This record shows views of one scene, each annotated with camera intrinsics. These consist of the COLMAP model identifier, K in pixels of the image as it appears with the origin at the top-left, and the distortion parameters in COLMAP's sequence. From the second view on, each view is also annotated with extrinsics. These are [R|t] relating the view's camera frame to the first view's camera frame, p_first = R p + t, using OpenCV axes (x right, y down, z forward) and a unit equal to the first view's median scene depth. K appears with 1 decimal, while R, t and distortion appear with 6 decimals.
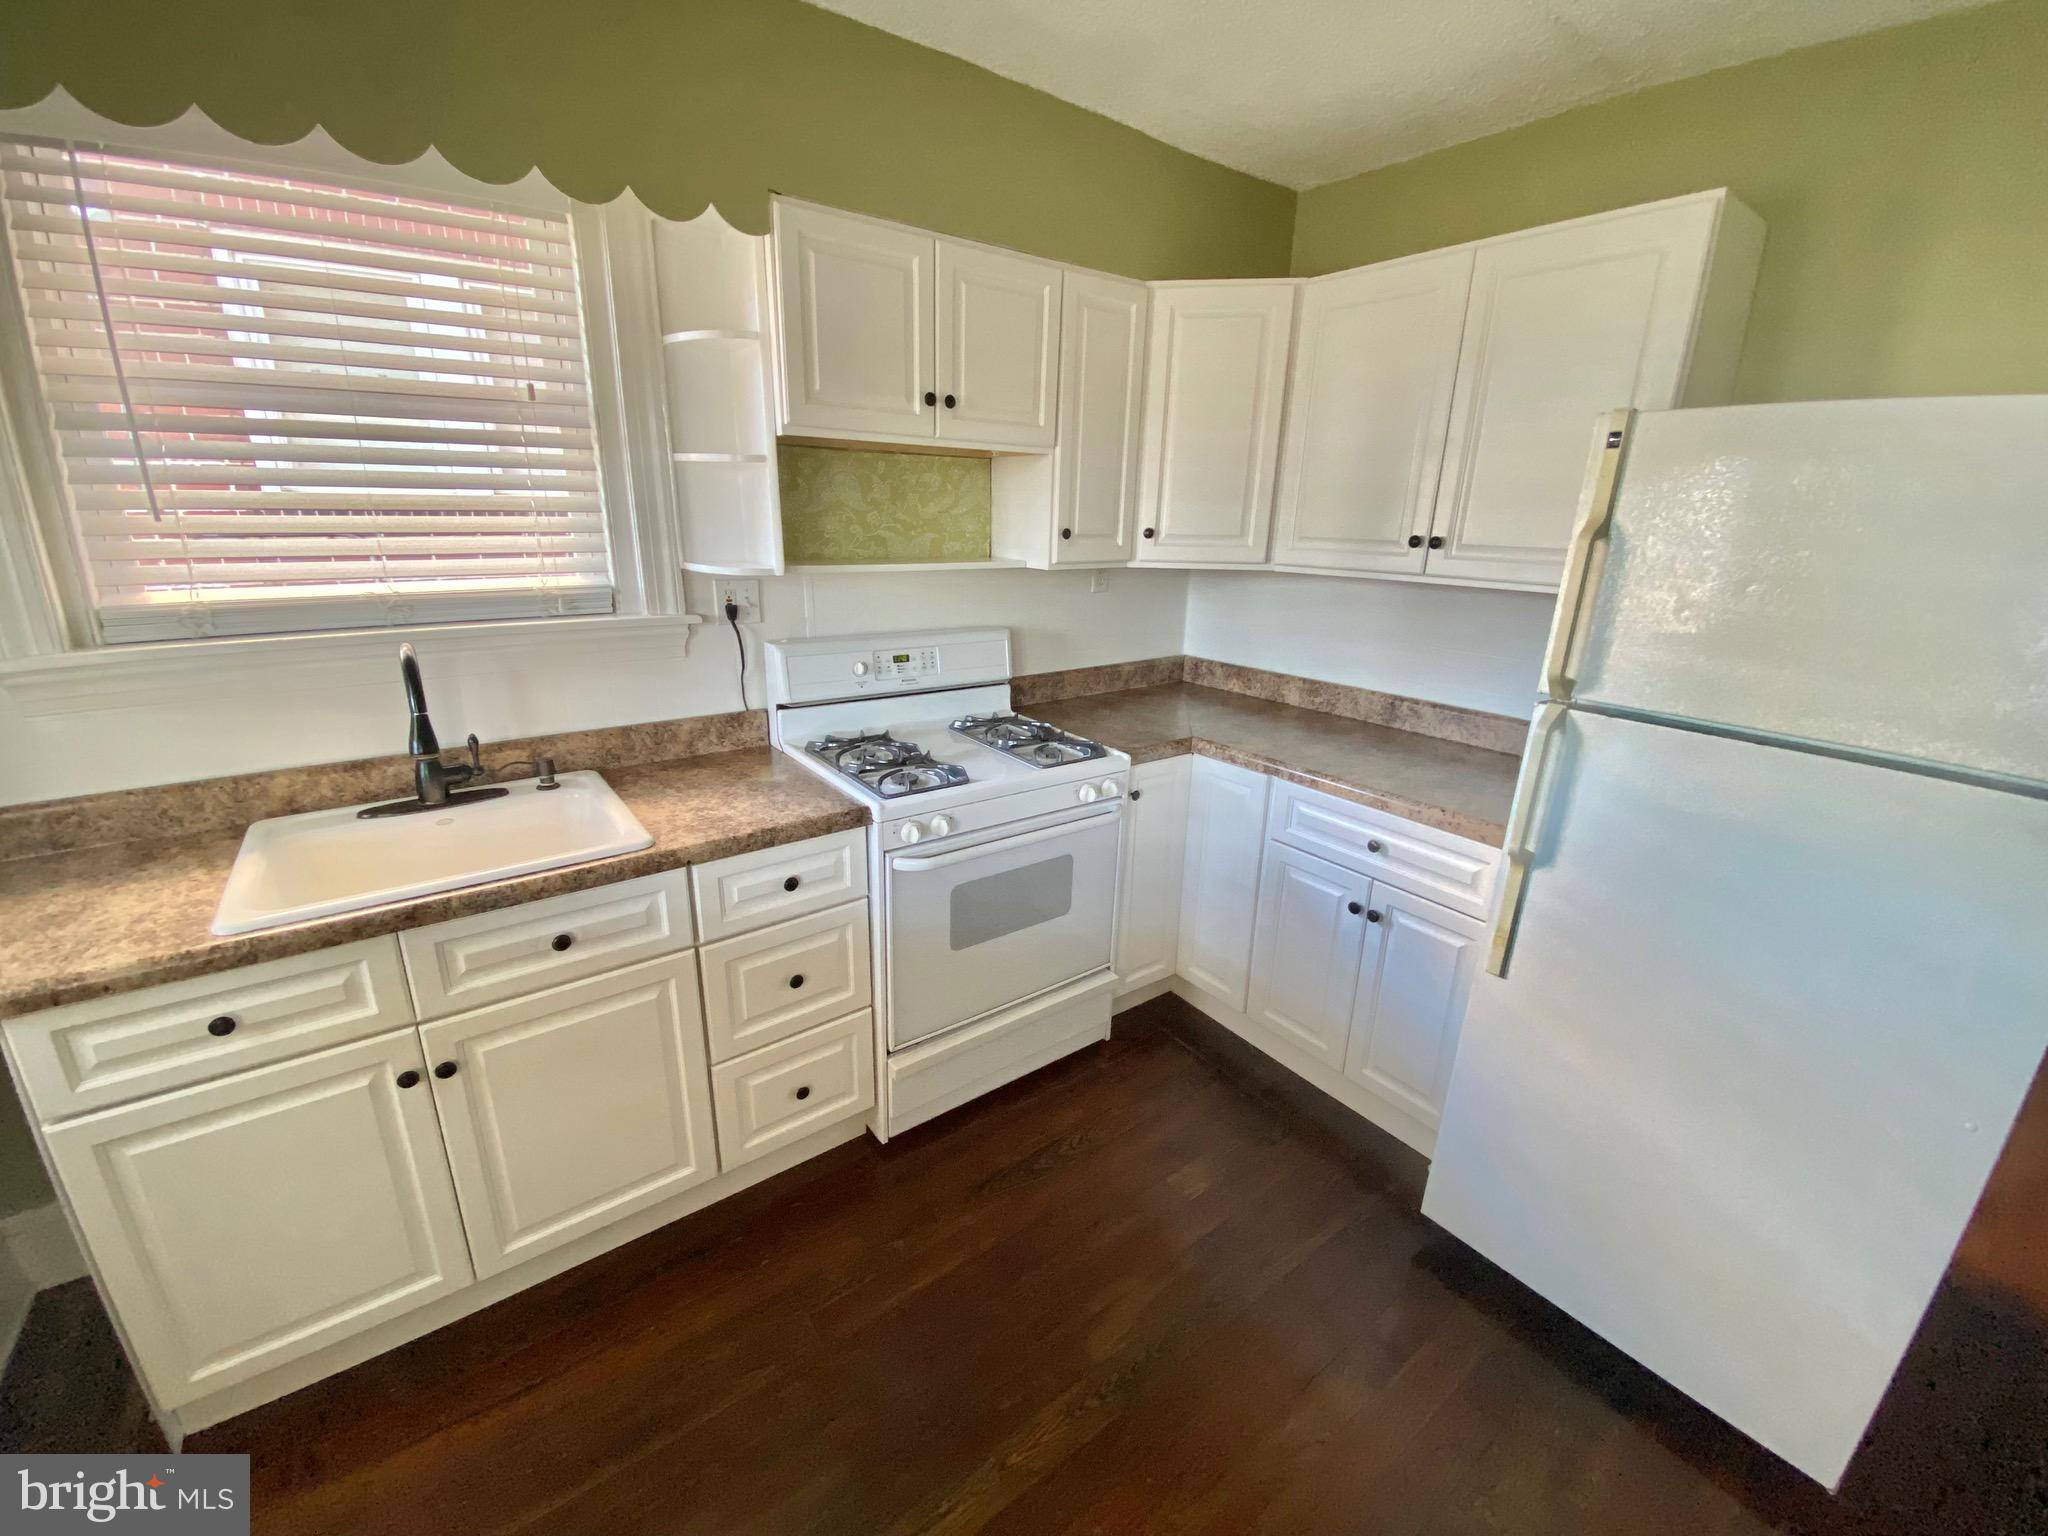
lens RADIAL K [[826.3, 0, 1006.4], [0, 826.3, 760.5], [0, 0, 1]] dist [0.012308, -0.016025]
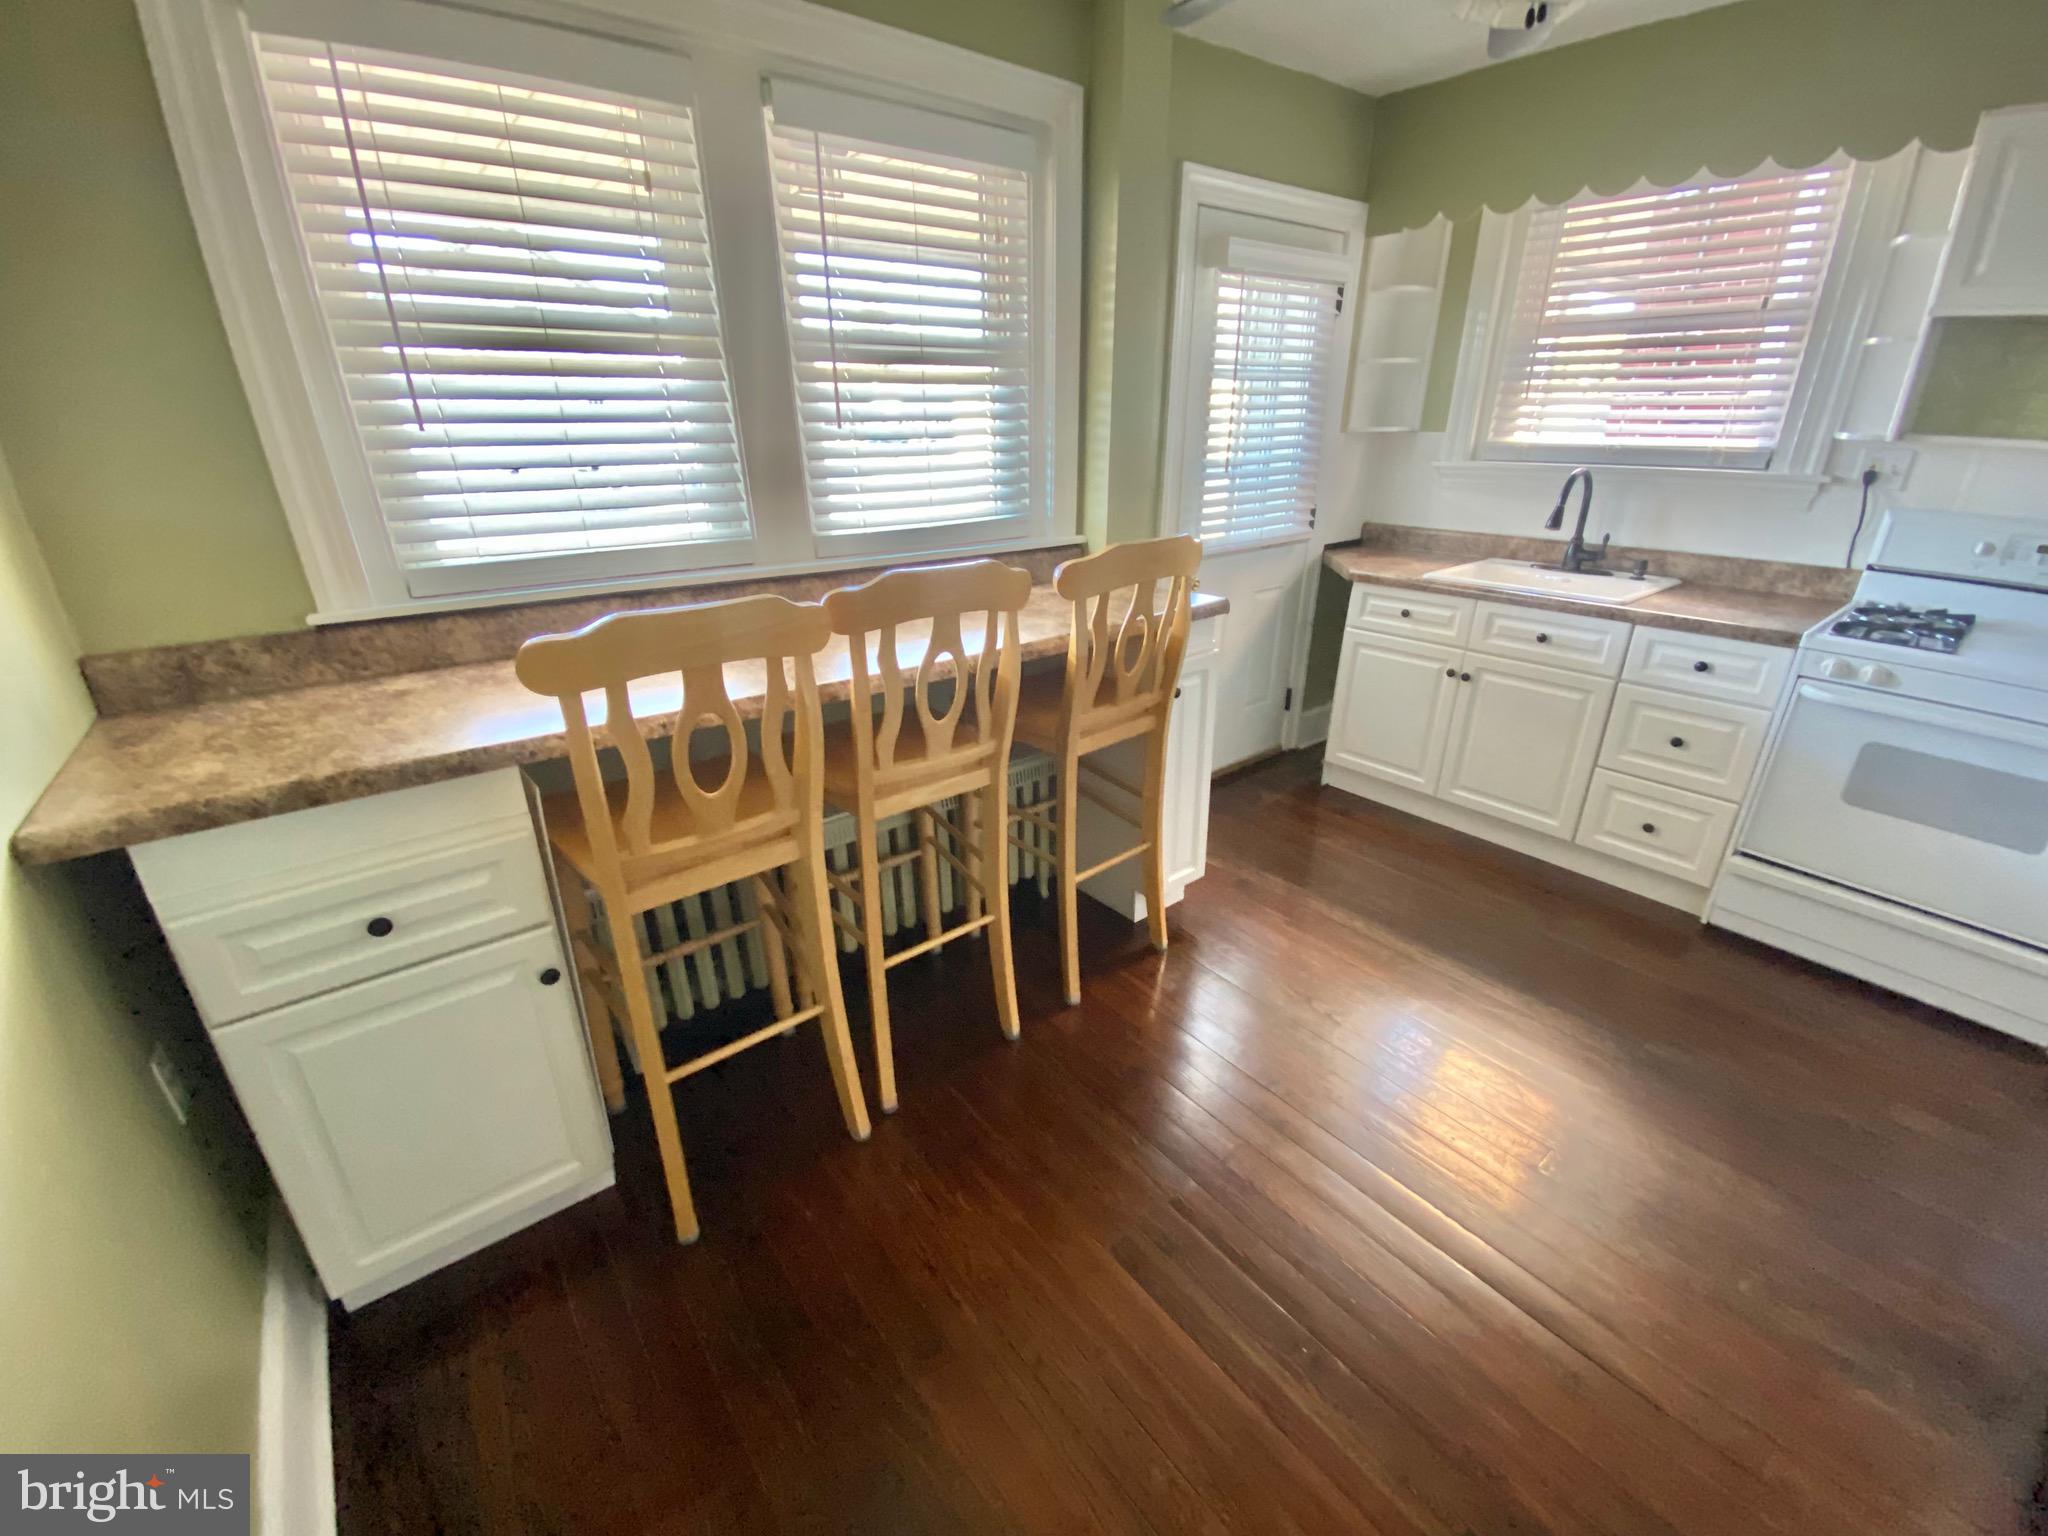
lens RADIAL K [[826.3, 0, 1006.4], [0, 826.3, 760.5], [0, 0, 1]] dist [0.012308, -0.016025]
pose [[0.016766, 0.372776, -0.927770, 0.974627], [-0.278983, 0.892792, 0.353681, 0.117809], [0.960150, 0.252902, 0.118967, -0.207102]]
